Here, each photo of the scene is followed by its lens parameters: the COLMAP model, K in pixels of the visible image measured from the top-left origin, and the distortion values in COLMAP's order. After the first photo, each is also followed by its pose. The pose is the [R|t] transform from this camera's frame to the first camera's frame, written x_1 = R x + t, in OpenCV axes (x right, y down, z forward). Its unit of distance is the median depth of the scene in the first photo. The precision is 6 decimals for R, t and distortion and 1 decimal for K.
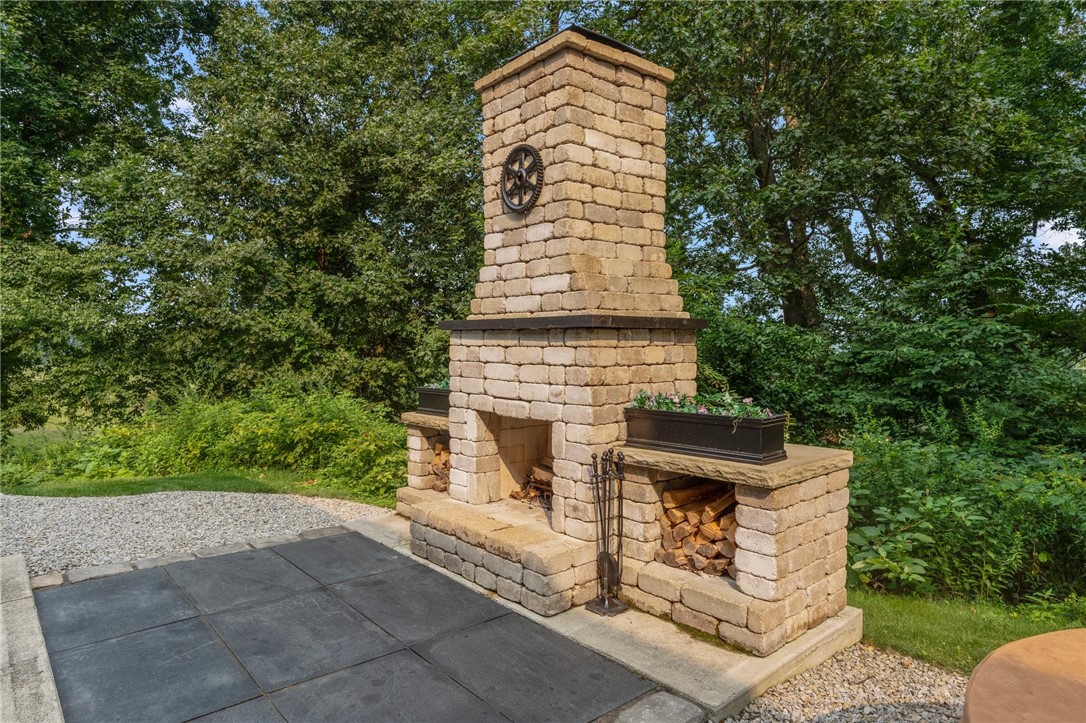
lens RADIAL K [[641.5, 0, 543.0], [0, 641.5, 361.5], [0, 0, 1]] dist [0.000962, 0.003974]
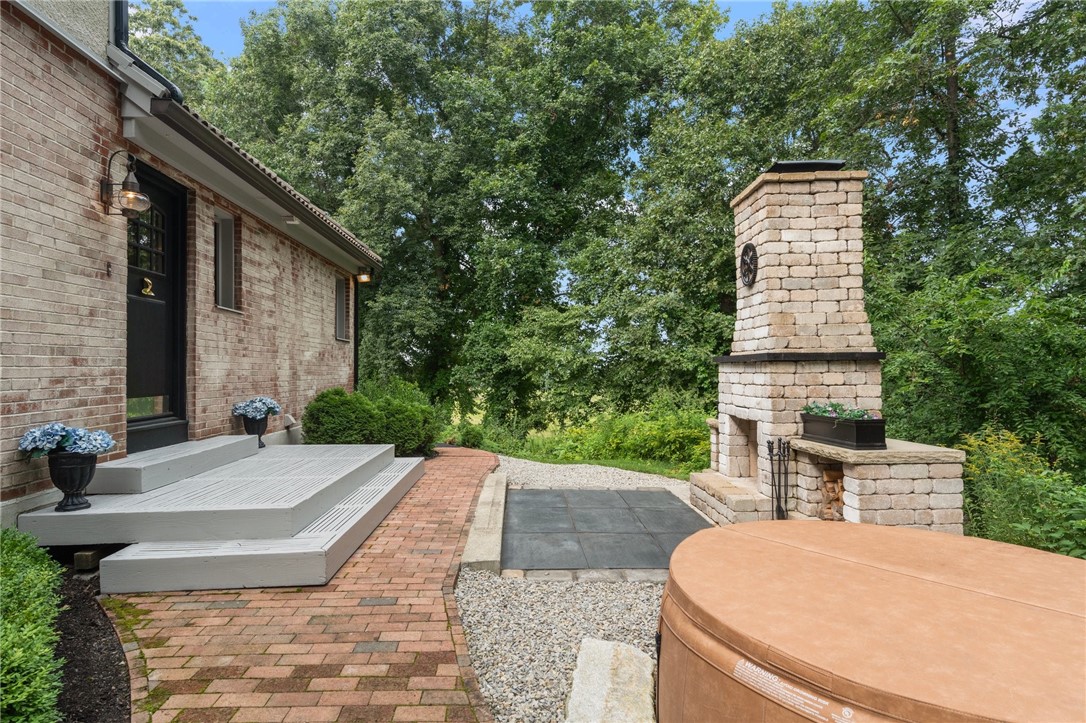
lens RADIAL K [[643.0, 0, 543.0], [0, 643.0, 361.5], [0, 0, 1]] dist [-0.006733, -0.000712]
pose [[0.769054, -0.017316, -0.638950, 0.533518], [-0.010786, 0.999139, -0.040060, 0.014707], [0.639093, 0.037700, 0.768205, -0.467249]]
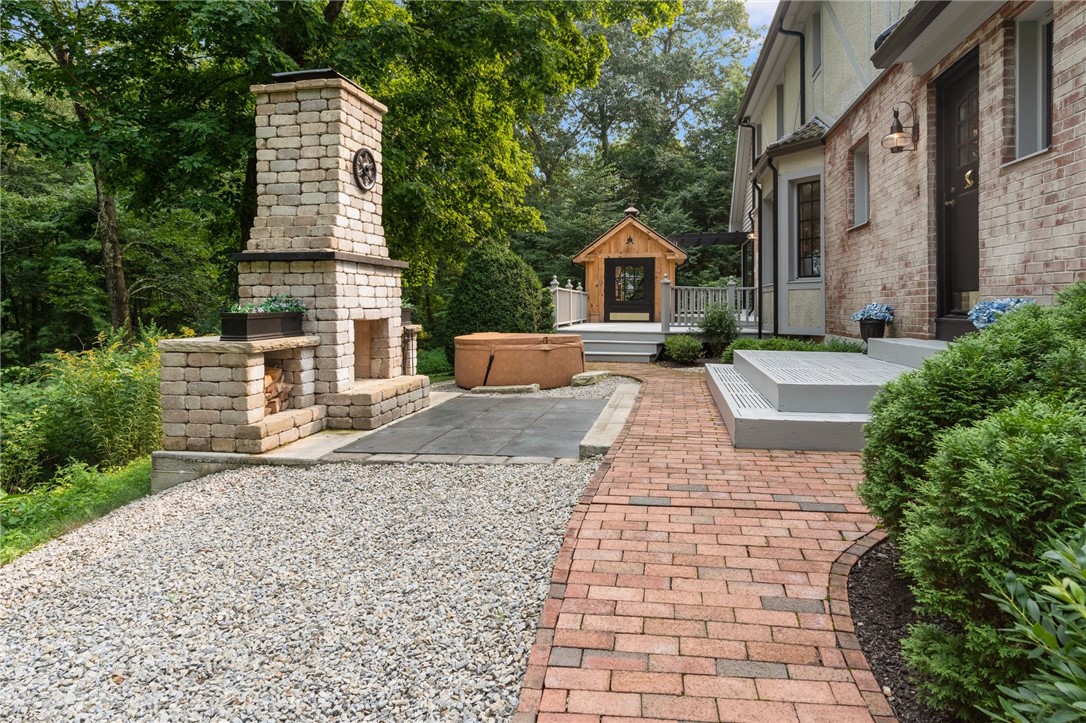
lens RADIAL K [[641.5, 0, 543.0], [0, 641.5, 361.5], [0, 0, 1]] dist [0.000962, 0.003974]
pose [[-0.602385, -0.076963, 0.794487, -1.448123], [0.023122, 0.993240, 0.113749, 0.016611], [-0.797871, 0.086891, -0.596534, 1.493205]]
